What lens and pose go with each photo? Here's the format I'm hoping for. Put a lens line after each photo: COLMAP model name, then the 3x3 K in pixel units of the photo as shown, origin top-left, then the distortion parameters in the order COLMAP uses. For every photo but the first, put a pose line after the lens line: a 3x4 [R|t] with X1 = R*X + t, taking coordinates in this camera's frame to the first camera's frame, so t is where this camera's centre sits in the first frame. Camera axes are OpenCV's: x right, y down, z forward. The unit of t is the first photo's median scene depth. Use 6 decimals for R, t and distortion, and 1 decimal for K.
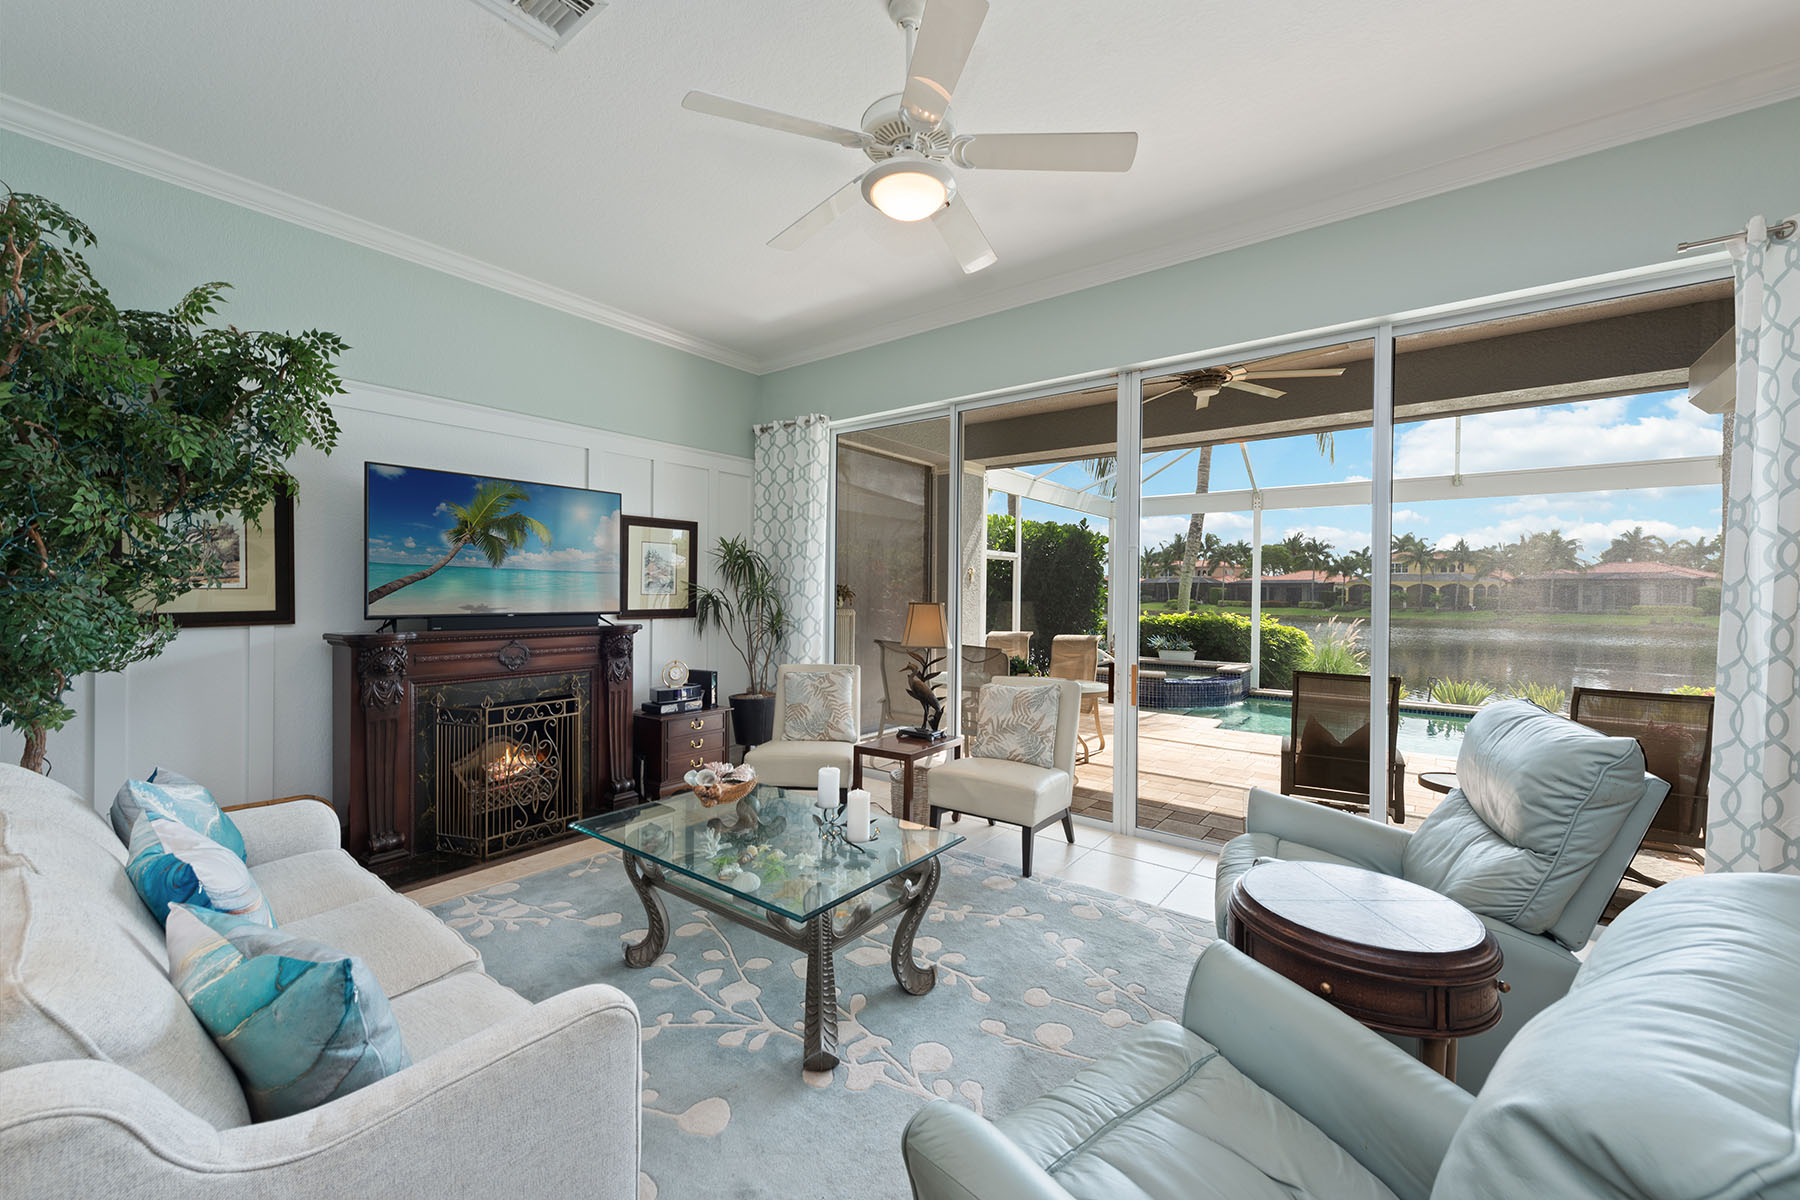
lens RADIAL K [[696.1, 0, 907.6], [0, 696.1, 591.7], [0, 0, 1]] dist [-0.003849, -0.000502]
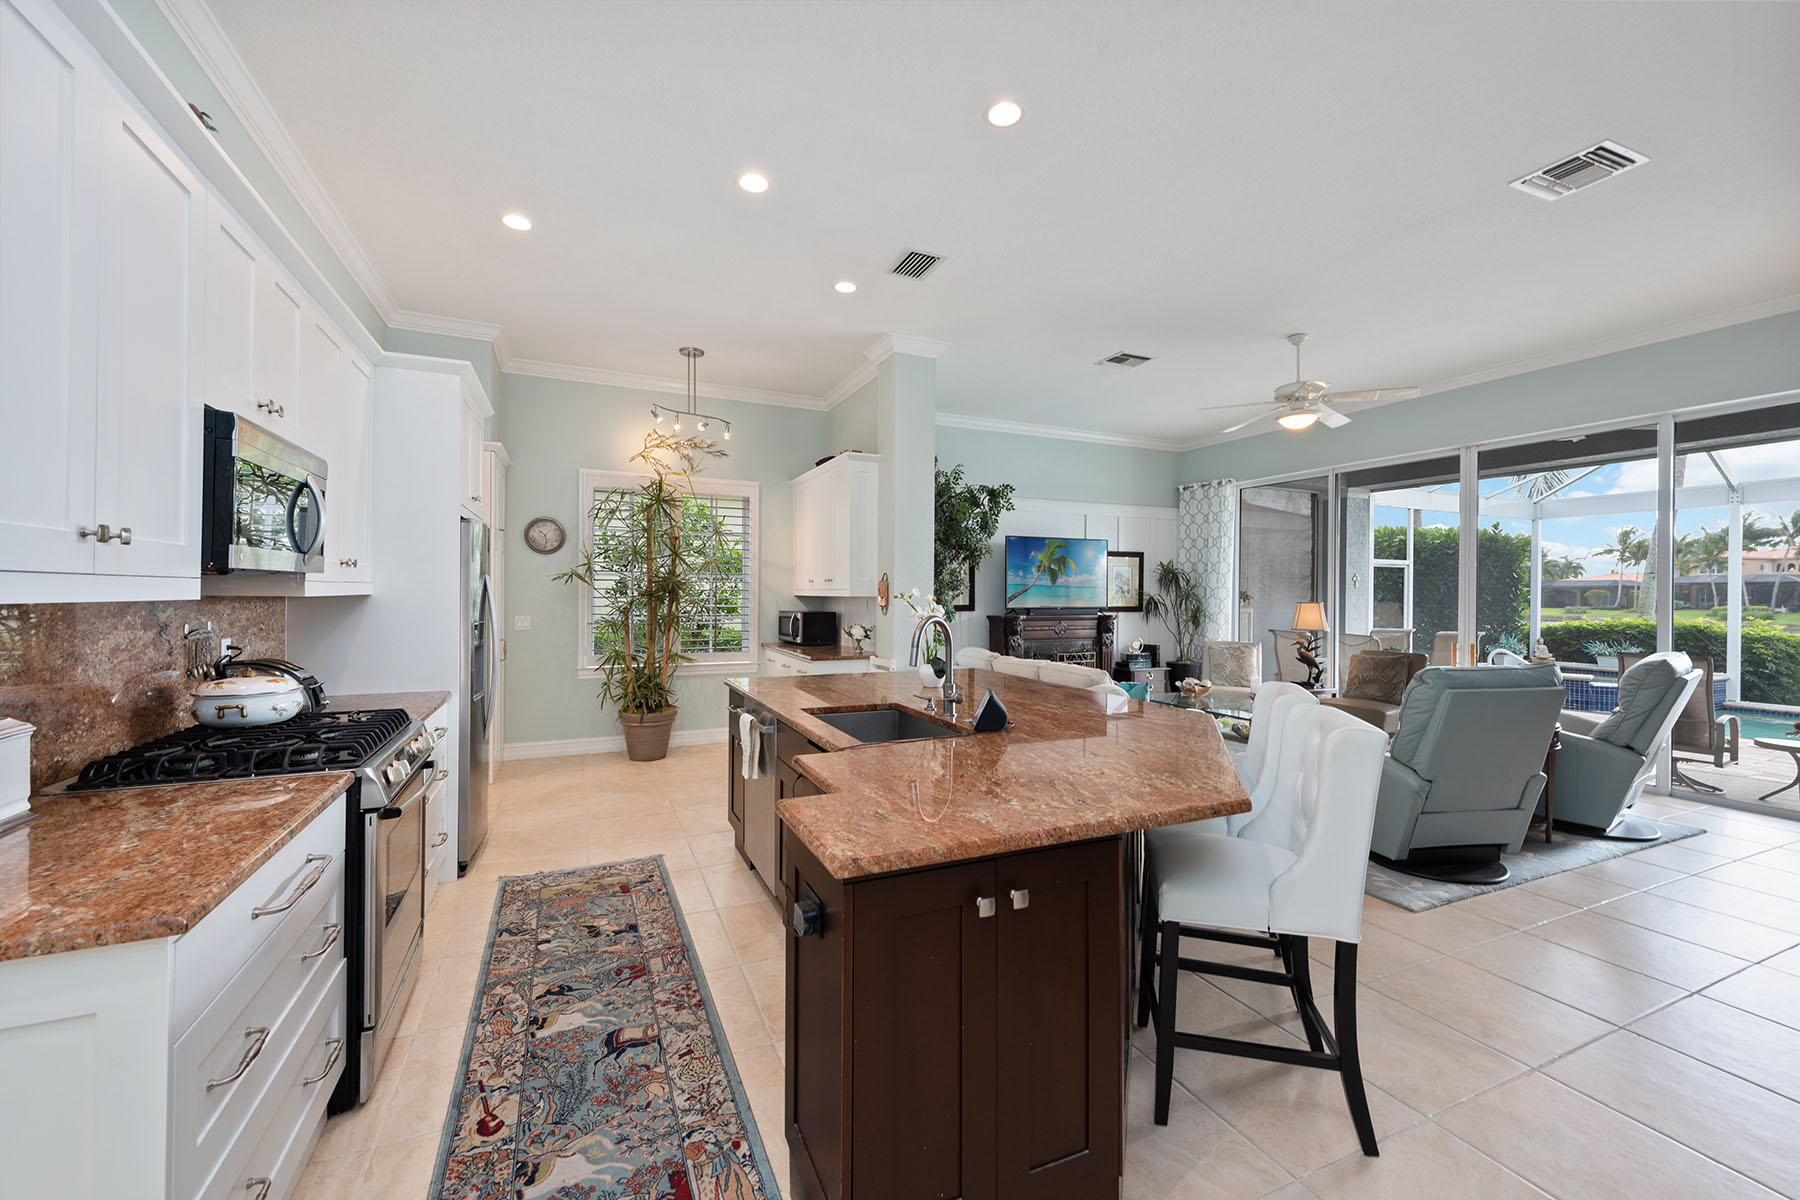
lens RADIAL K [[696.1, 0, 893.8], [0, 696.1, 598.2], [0, 0, 1]] dist [-0.003849, -0.000502]
pose [[0.867687, -0.001632, -0.497107, -0.007531], [0.003118, 0.999993, 0.002159, 0.000199], [0.497100, -0.003423, 0.867686, -0.689207]]
